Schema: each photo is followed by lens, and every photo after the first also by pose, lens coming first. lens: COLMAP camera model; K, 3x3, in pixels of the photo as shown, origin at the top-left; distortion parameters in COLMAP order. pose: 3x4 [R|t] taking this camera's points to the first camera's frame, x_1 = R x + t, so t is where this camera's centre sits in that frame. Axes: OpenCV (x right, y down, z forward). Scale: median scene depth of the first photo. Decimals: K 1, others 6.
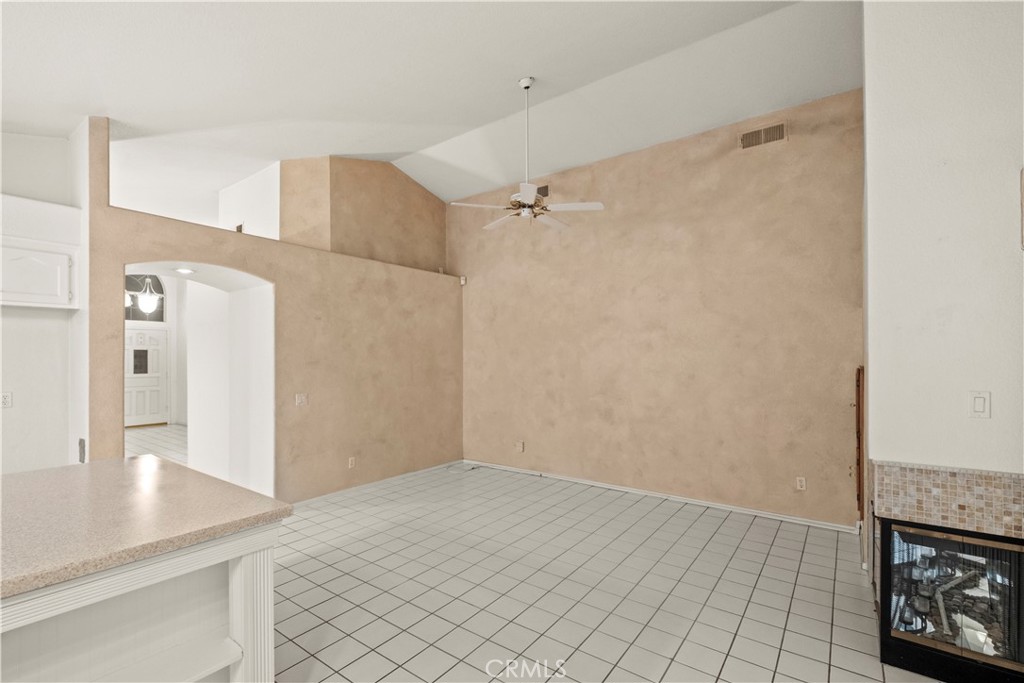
lens RADIAL K [[466.3, 0, 498.6], [0, 466.3, 347.9], [0, 0, 1]] dist [0.000119, -0.000922]
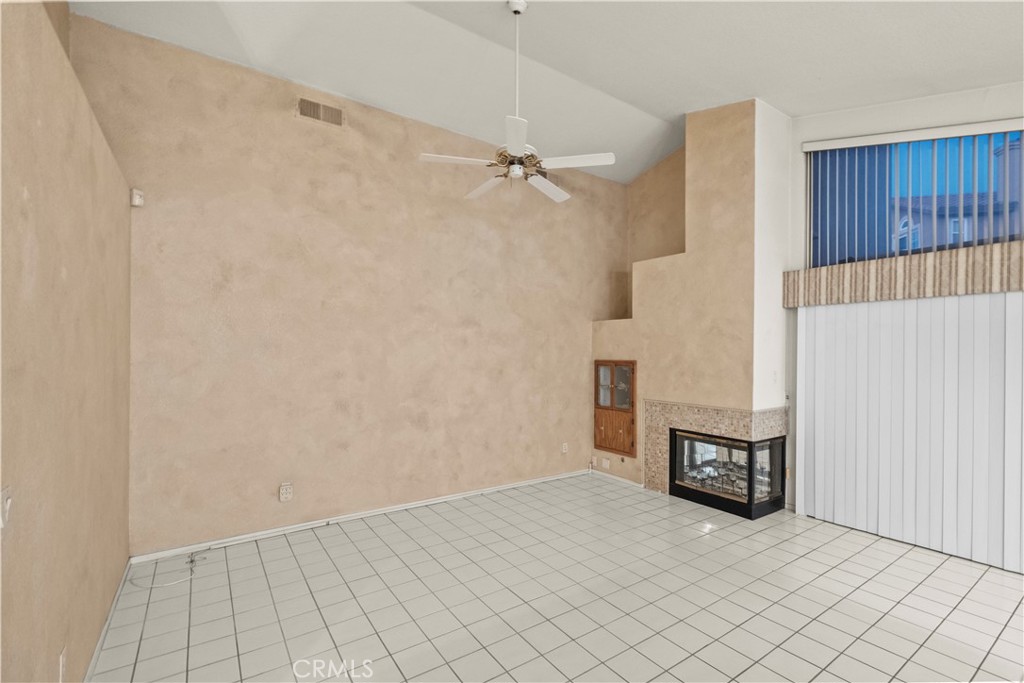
lens RADIAL K [[455.3, 0, 510.2], [0, 455.3, 348.7], [0, 0, 1]] dist [0.004403, -0.004438]
pose [[0.307728, 0.012842, 0.951388, -0.563460], [-0.023194, 0.999713, -0.005993, 0.013540], [-0.951192, -0.020222, 0.307937, 0.641704]]
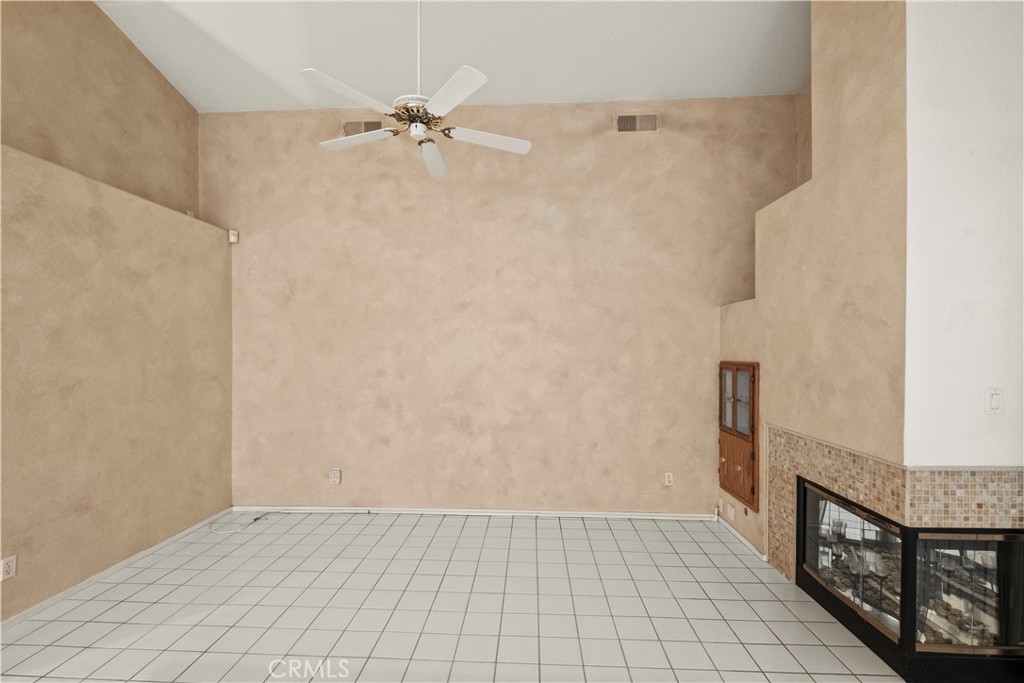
lens RADIAL K [[455.3, 0, 510.2], [0, 455.3, 348.7], [0, 0, 1]] dist [0.004403, -0.004438]
pose [[0.823163, 0.005285, 0.567780, -0.162873], [-0.012559, 0.999882, 0.008900, 0.005385], [-0.567666, -0.014457, 0.823132, 0.334516]]
